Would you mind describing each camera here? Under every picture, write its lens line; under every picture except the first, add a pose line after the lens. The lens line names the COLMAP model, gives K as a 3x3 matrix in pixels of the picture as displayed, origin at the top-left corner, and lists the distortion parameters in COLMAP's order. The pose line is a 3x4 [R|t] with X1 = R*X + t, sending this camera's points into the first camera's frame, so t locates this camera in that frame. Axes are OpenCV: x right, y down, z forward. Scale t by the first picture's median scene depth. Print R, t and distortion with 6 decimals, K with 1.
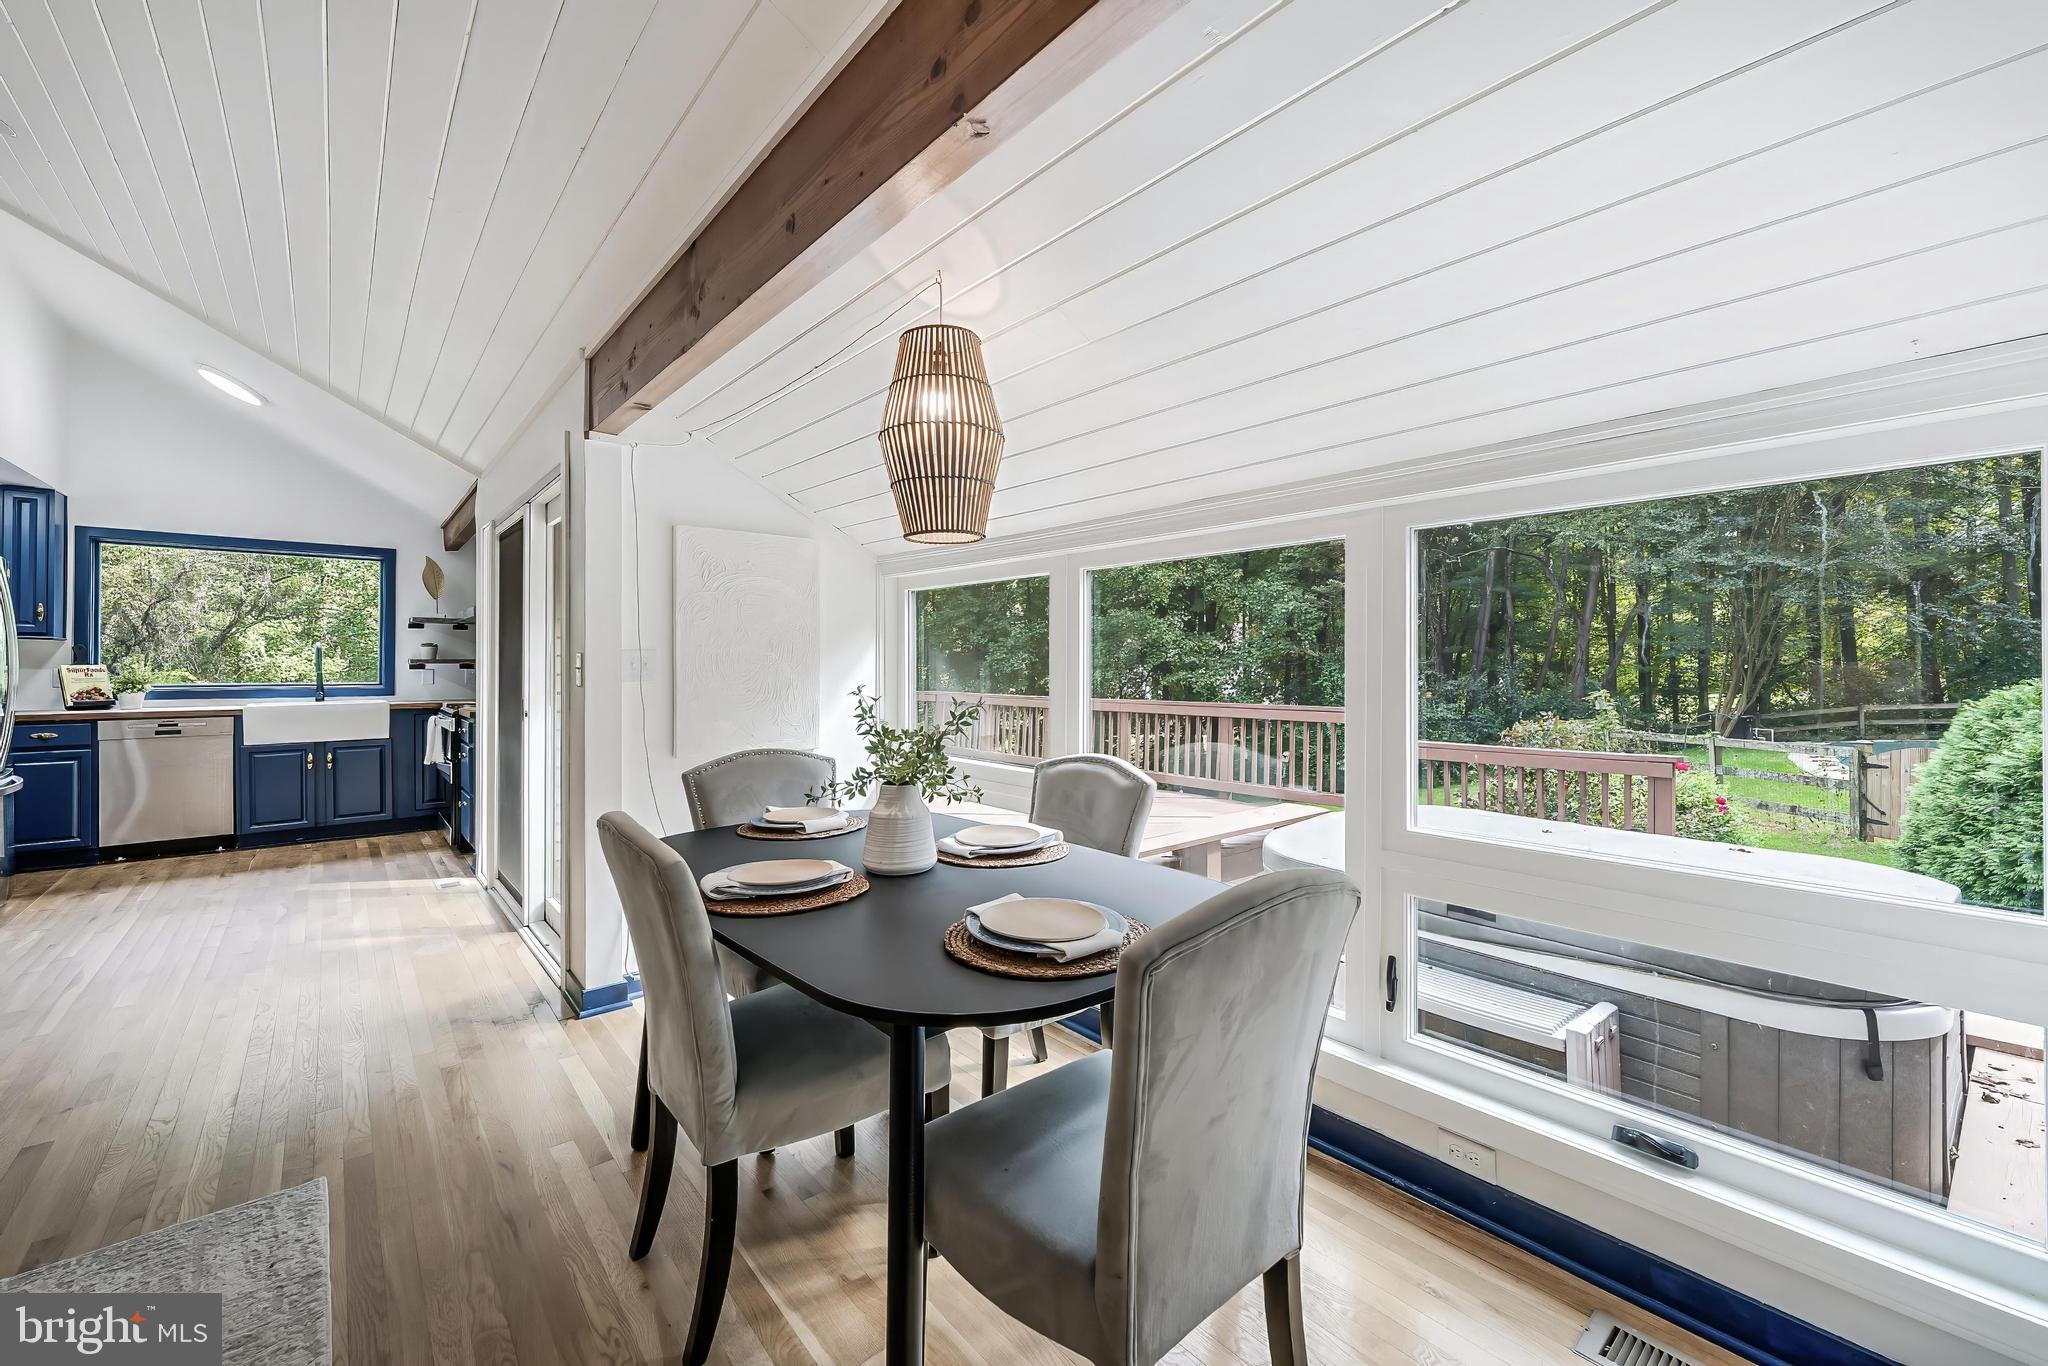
lens RADIAL K [[832.1, 0, 1030.7], [0, 832.1, 662.3], [0, 0, 1]] dist [0.002493, -0.000139]
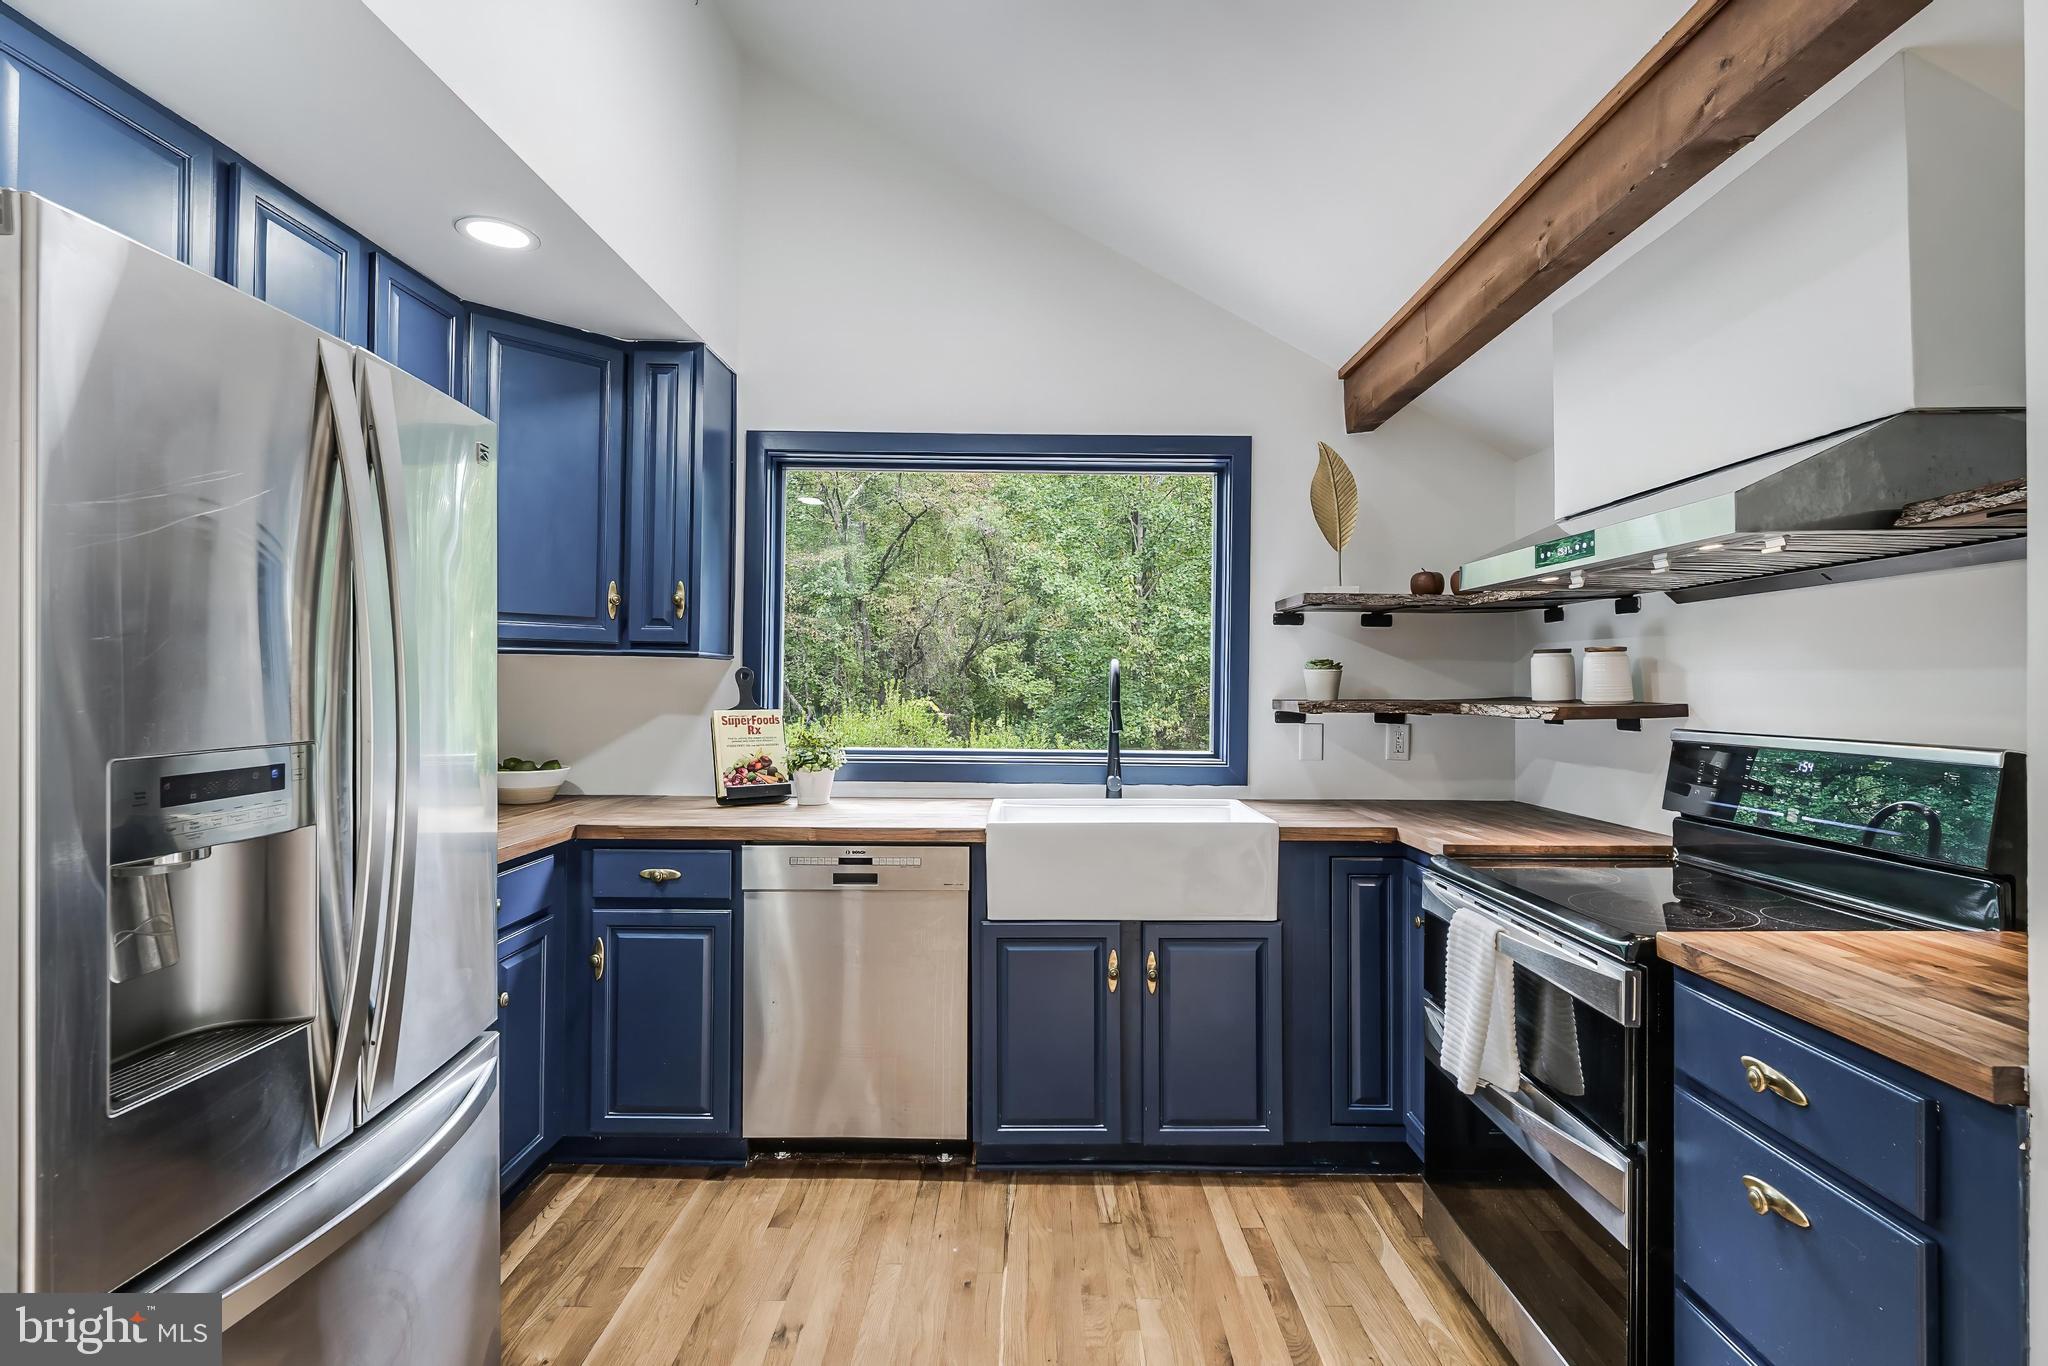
lens RADIAL K [[949.2, 0, 1027.8], [0, 949.2, 678.8], [0, 0, 1]] dist [-0.000781, -0.000219]
pose [[0.760591, 0.003821, -0.649220, -0.612738], [-0.007415, 0.999969, -0.002802, -0.013427], [0.649189, 0.006945, 0.760596, 0.643535]]
